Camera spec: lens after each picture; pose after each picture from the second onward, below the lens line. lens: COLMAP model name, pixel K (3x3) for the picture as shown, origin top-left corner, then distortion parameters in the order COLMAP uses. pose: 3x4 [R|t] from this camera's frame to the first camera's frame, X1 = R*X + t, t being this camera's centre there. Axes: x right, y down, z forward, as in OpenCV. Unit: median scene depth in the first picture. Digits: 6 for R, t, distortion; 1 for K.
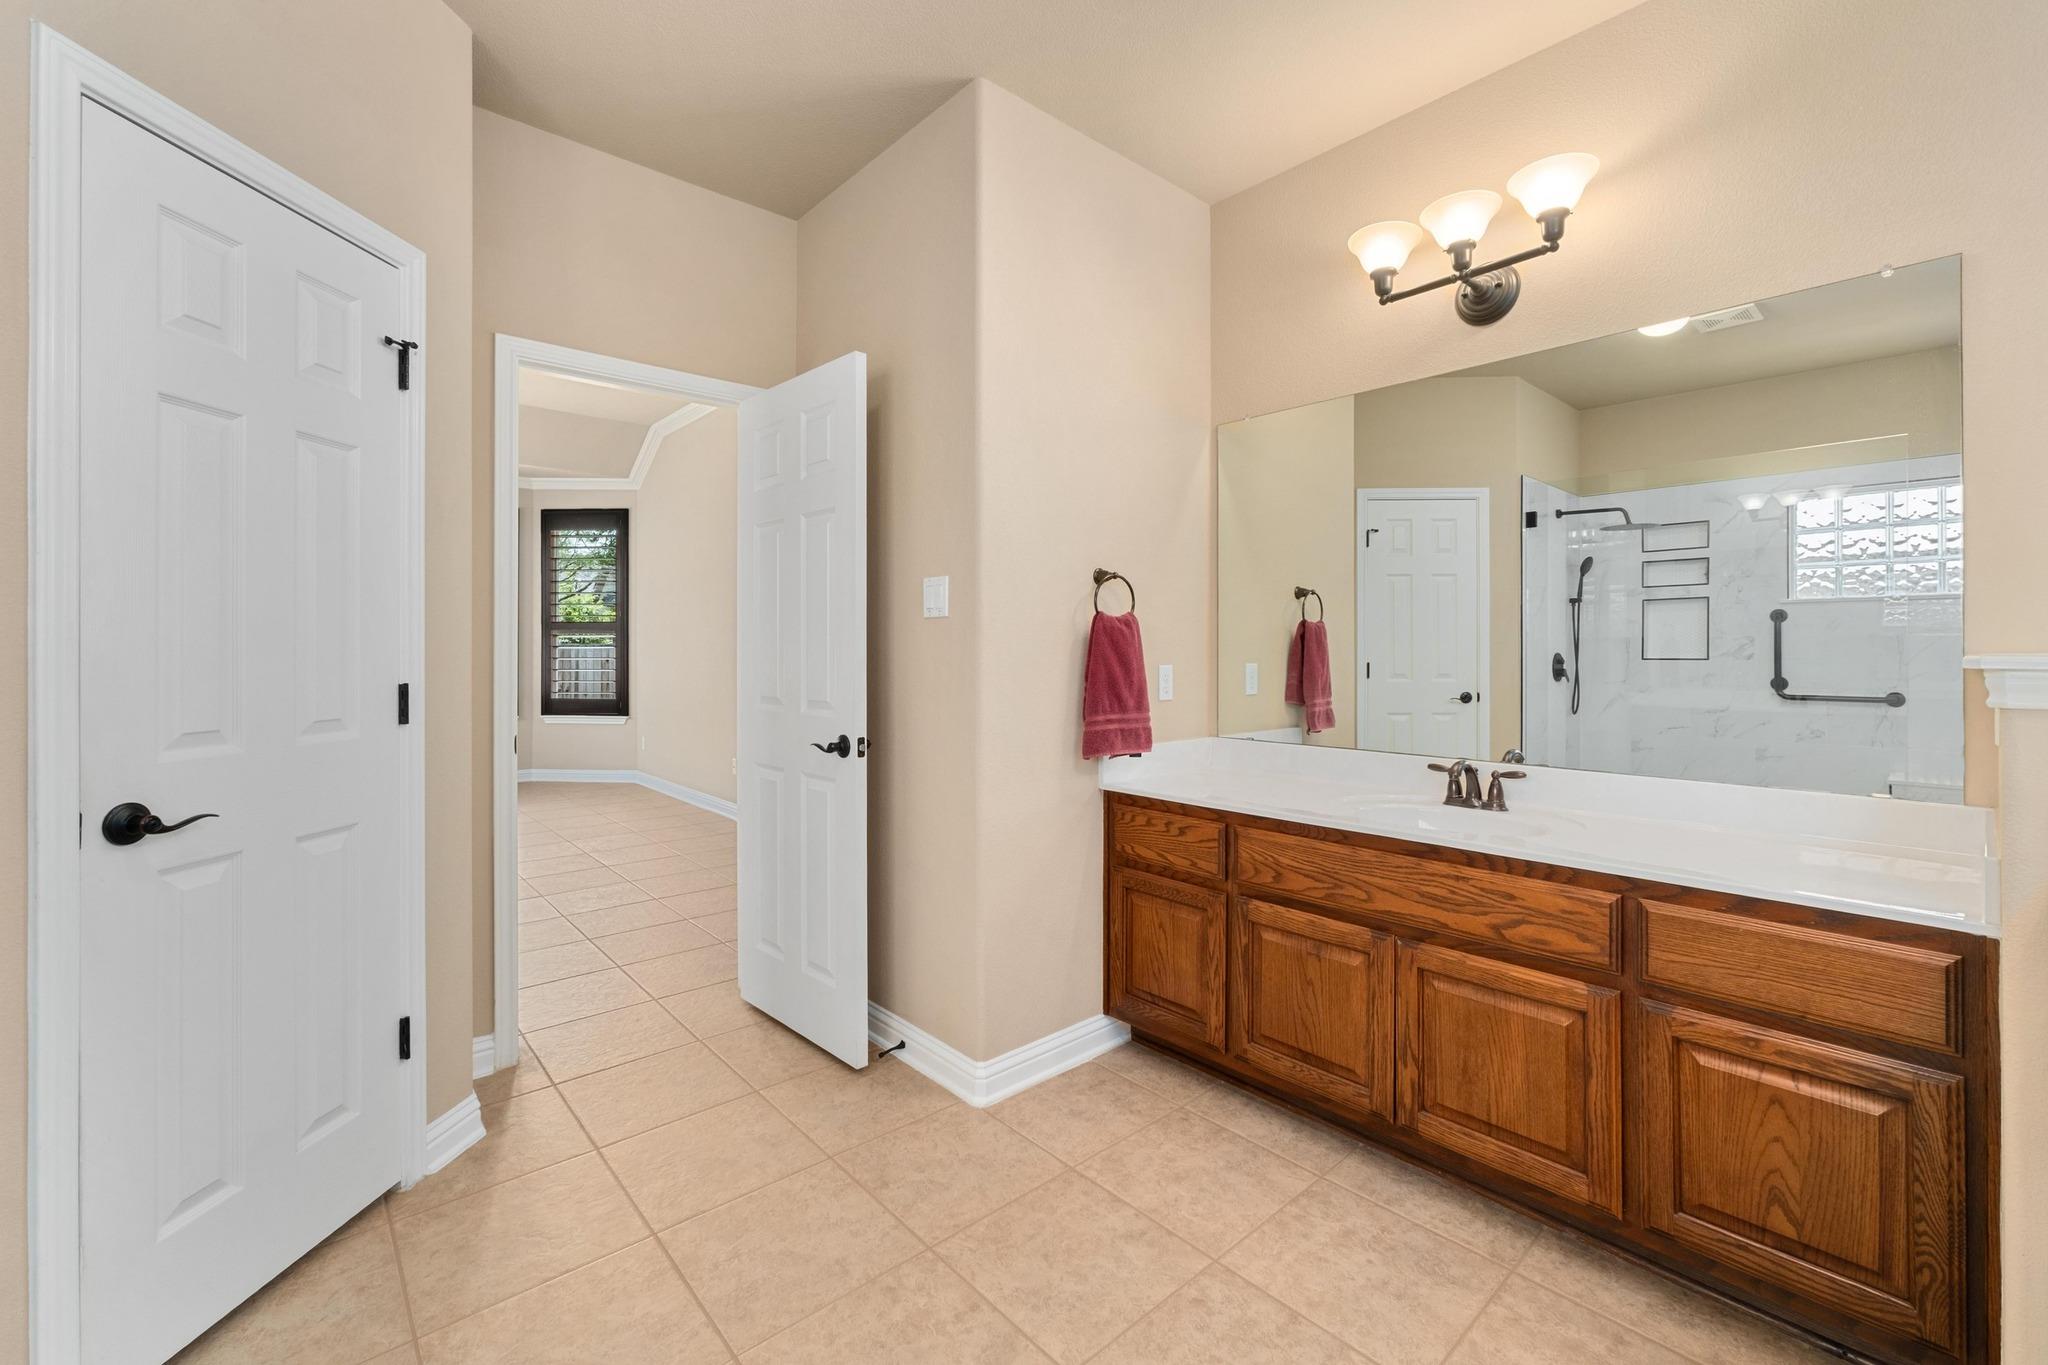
lens RADIAL K [[861.1, 0, 1028.7], [0, 861.1, 647.1], [0, 0, 1]] dist [-0.001764, -0.000082]
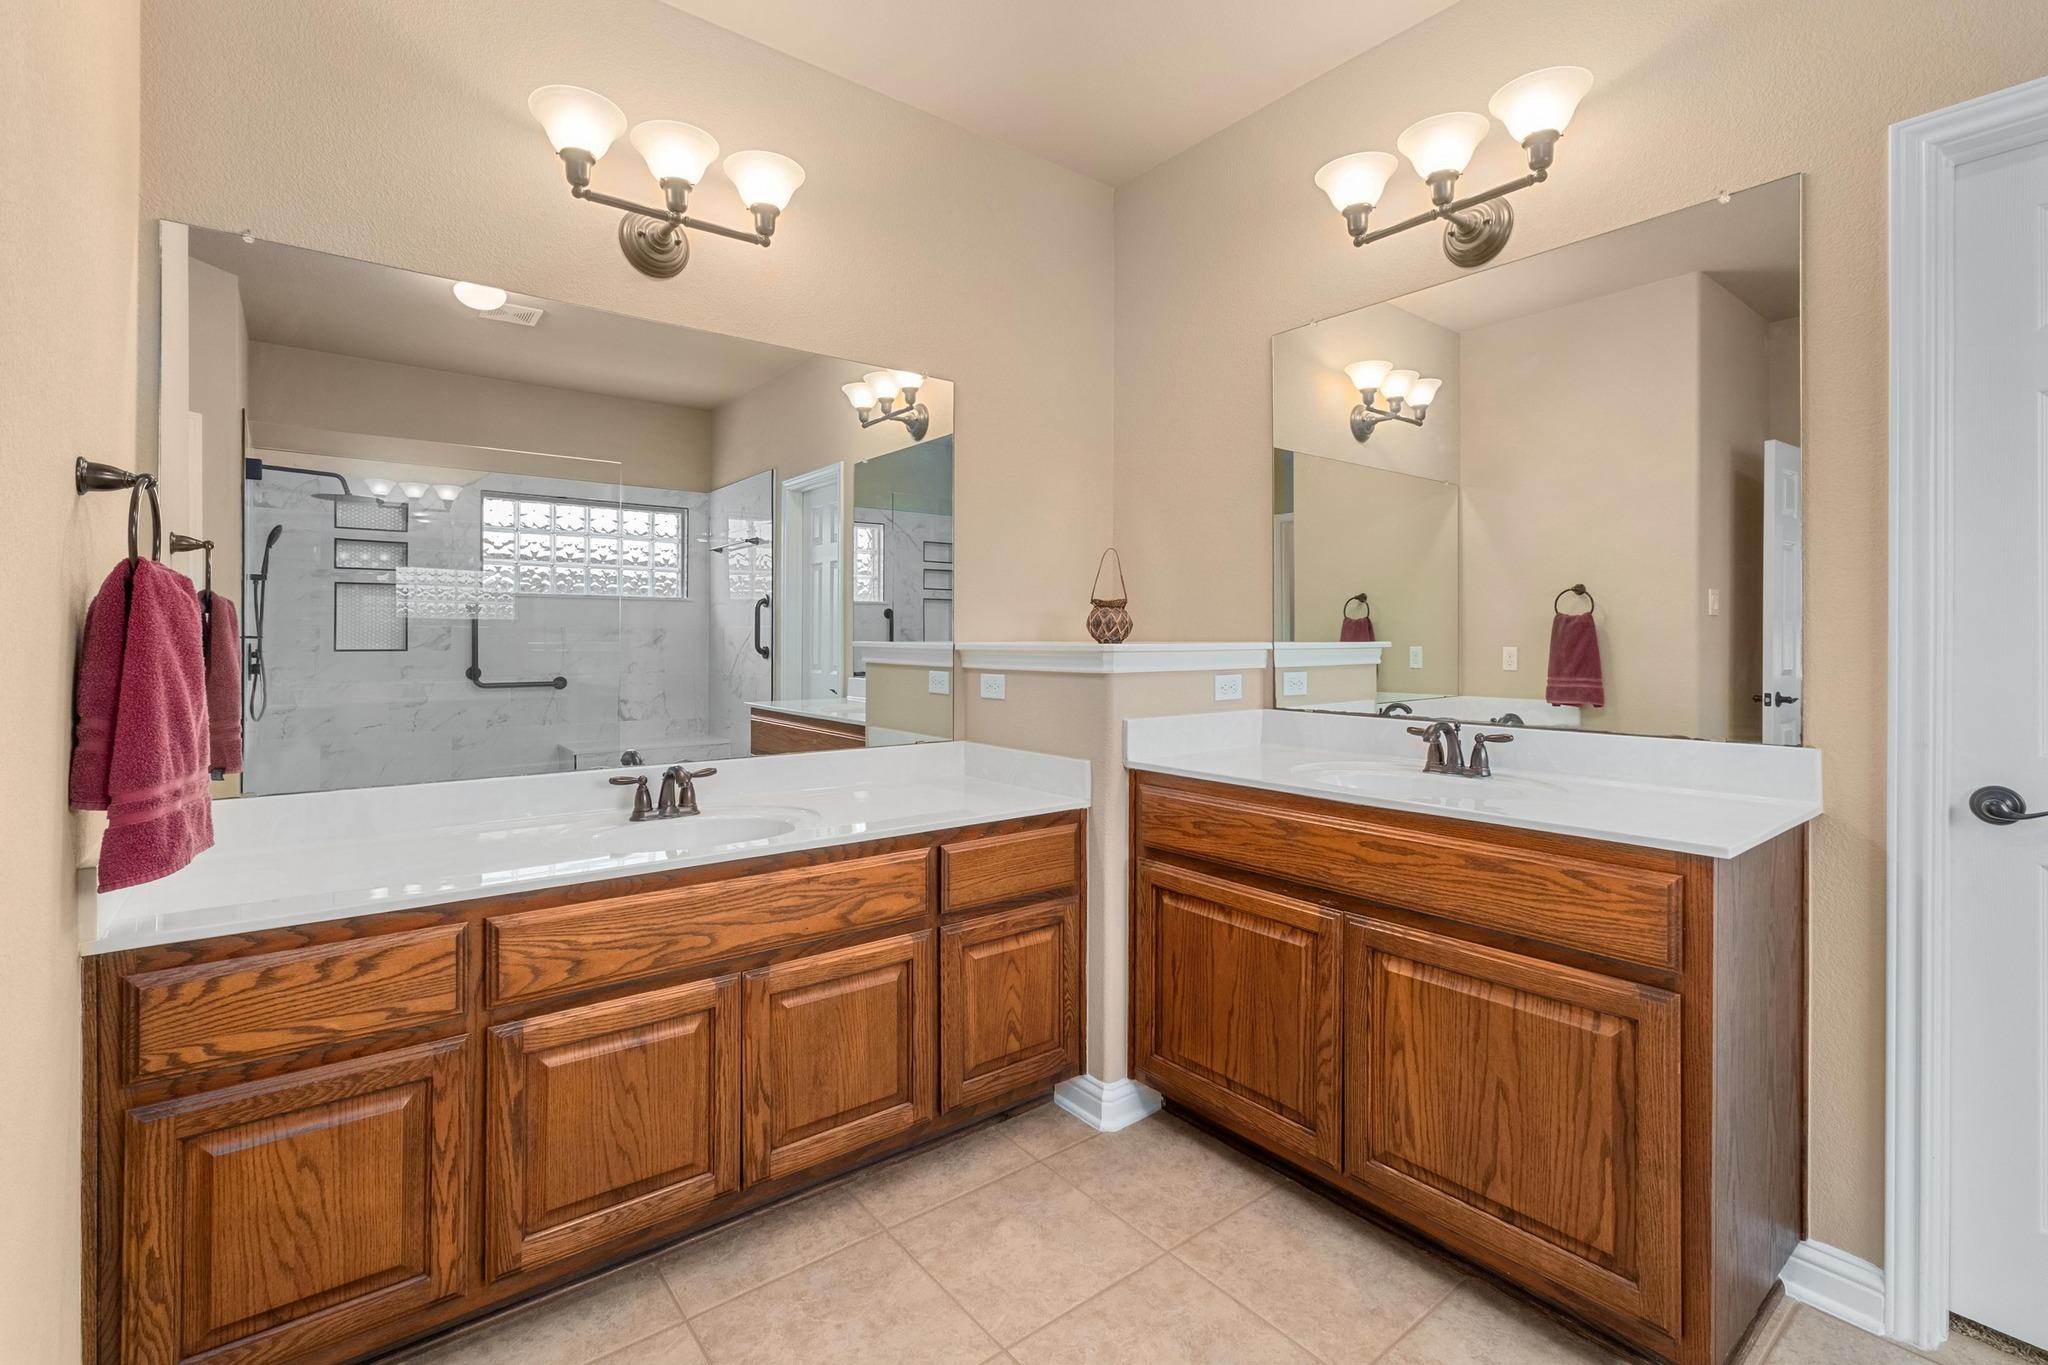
lens RADIAL K [[929.0, 0, 1023.8], [0, 929.0, 642.6], [0, 0, 1]] dist [0.001784, 0.000805]
pose [[0.058430, 0.000119, 0.998292, -0.434879], [-0.006840, 0.999977, 0.000282, 0.002306], [-0.998268, -0.006845, 0.058429, 0.590830]]
